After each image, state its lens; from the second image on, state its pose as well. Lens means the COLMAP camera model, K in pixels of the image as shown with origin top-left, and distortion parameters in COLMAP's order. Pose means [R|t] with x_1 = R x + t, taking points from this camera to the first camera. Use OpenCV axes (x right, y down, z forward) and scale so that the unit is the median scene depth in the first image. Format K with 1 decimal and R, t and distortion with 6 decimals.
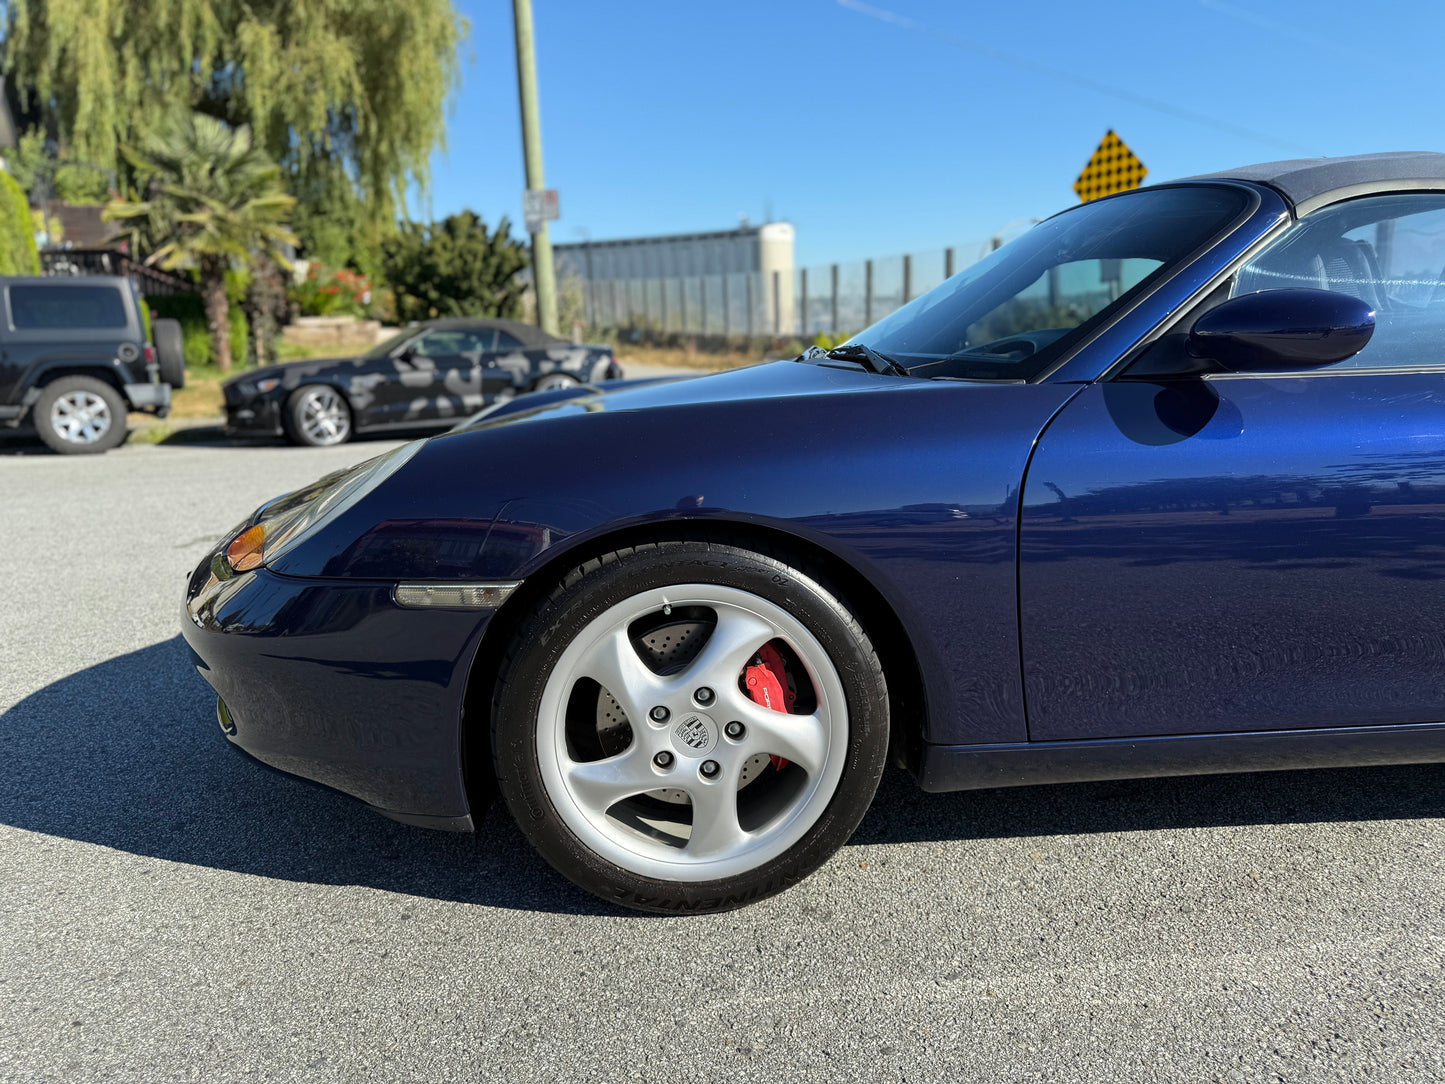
lens RADIAL K [[1057.9, 0, 722.5], [0, 1057.9, 542.0], [0, 0, 1]] dist [0.004374, -0.000793]
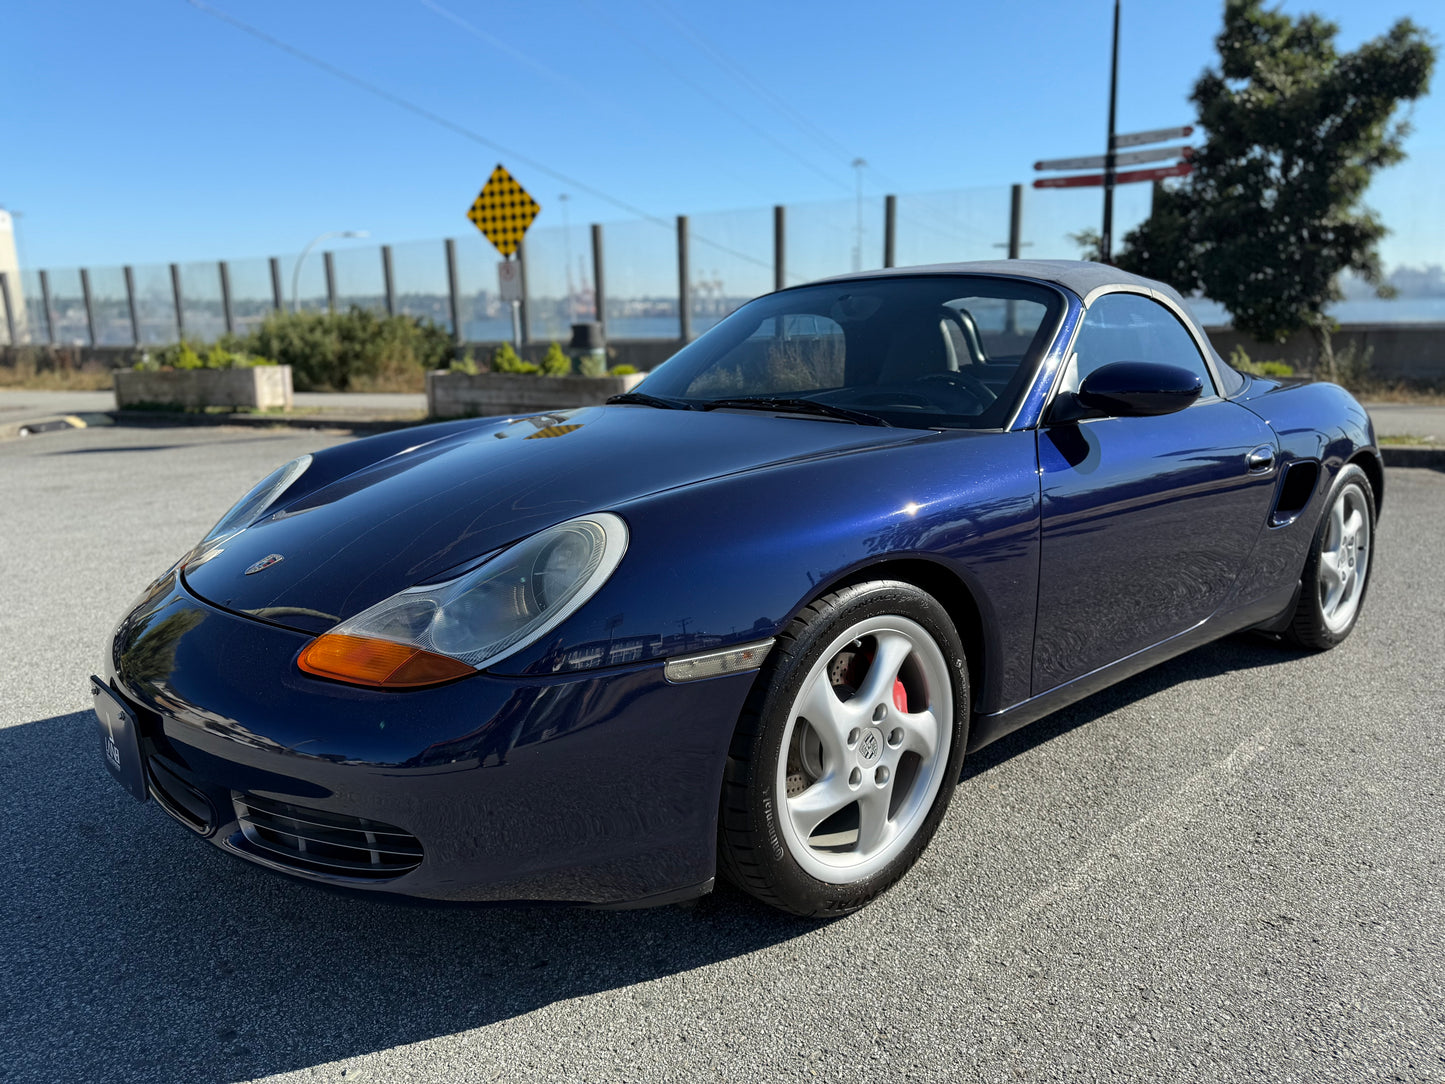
lens RADIAL K [[1062.2, 0, 722.5], [0, 1062.2, 542.0], [0, 0, 1]] dist [0.024076, 0.000867]
pose [[0.770223, -0.105178, 0.629042, -0.820276], [0.110135, 0.993425, 0.031251, -0.090718], [-0.628193, 0.045209, 0.776743, 0.179887]]
